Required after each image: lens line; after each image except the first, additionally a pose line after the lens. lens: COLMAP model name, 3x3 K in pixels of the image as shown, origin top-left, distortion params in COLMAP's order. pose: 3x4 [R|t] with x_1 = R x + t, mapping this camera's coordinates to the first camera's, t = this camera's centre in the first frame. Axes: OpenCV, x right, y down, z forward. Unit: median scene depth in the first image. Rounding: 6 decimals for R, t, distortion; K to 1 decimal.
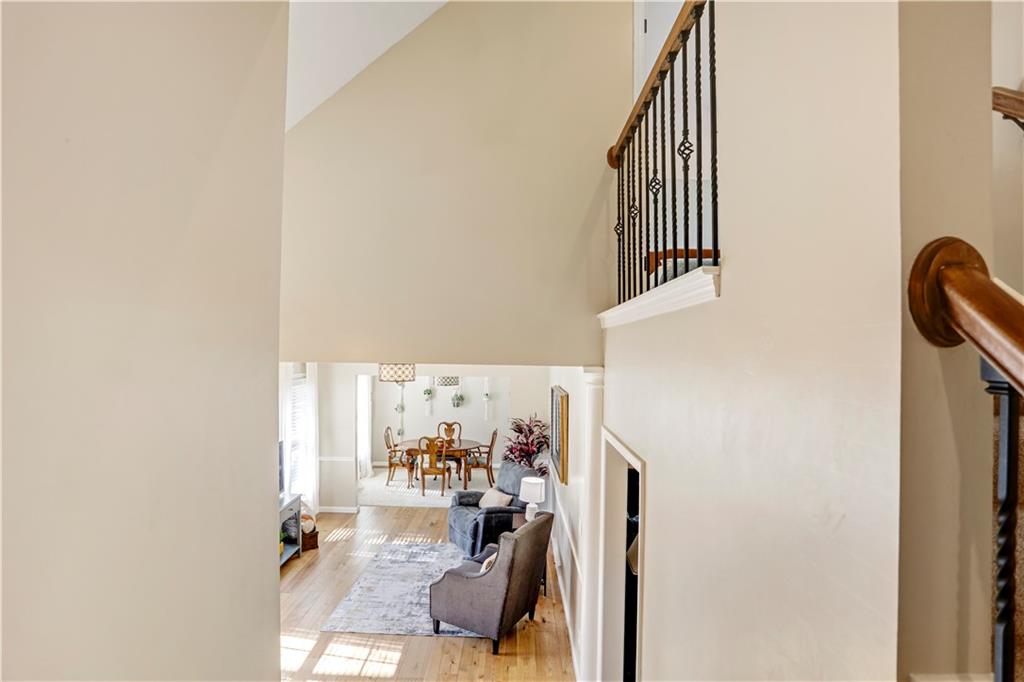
lens RADIAL K [[507.8, 0, 509.0], [0, 507.8, 346.4], [0, 0, 1]] dist [-0.077913, 0.035362]
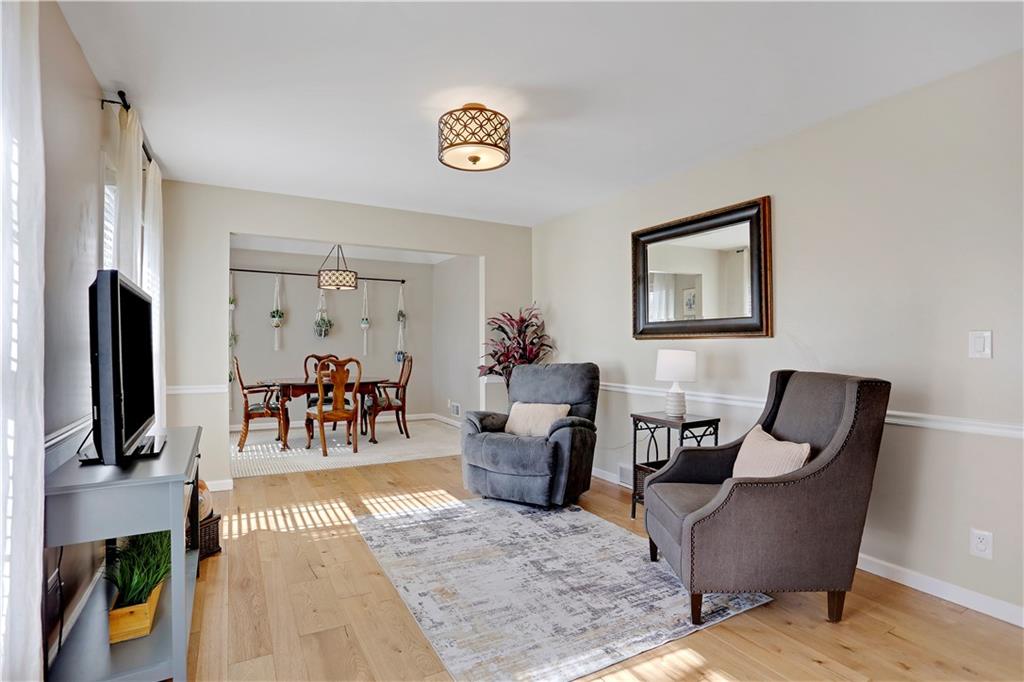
lens RADIAL K [[507.8, 0, 509.0], [0, 507.8, 346.4], [0, 0, 1]] dist [-0.077913, 0.035362]
pose [[0.865793, -0.009355, 0.500314, -0.262678], [0.004683, 0.999933, 0.010594, 0.147392], [-0.500380, -0.006830, 0.865779, 0.329736]]
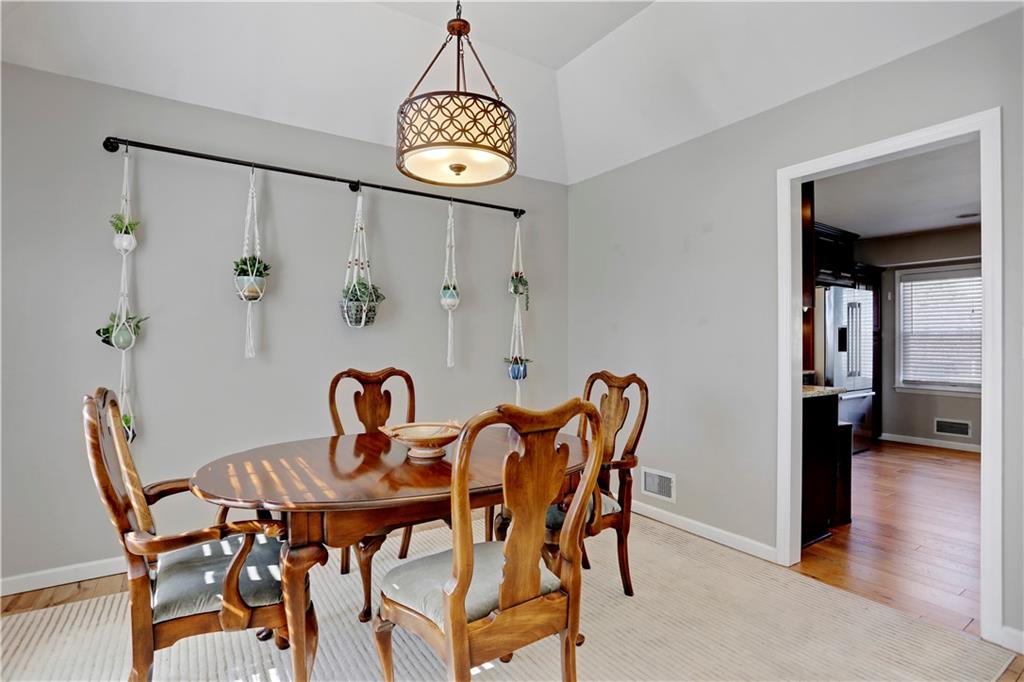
lens RADIAL K [[516.4, 0, 508.0], [0, 516.4, 345.2], [0, 0, 1]] dist [-0.075995, 0.039898]
pose [[0.827513, -0.009897, 0.561359, -0.231800], [0.004216, 0.999926, 0.011415, 0.149228], [-0.561431, -0.007079, 0.827493, 0.822913]]
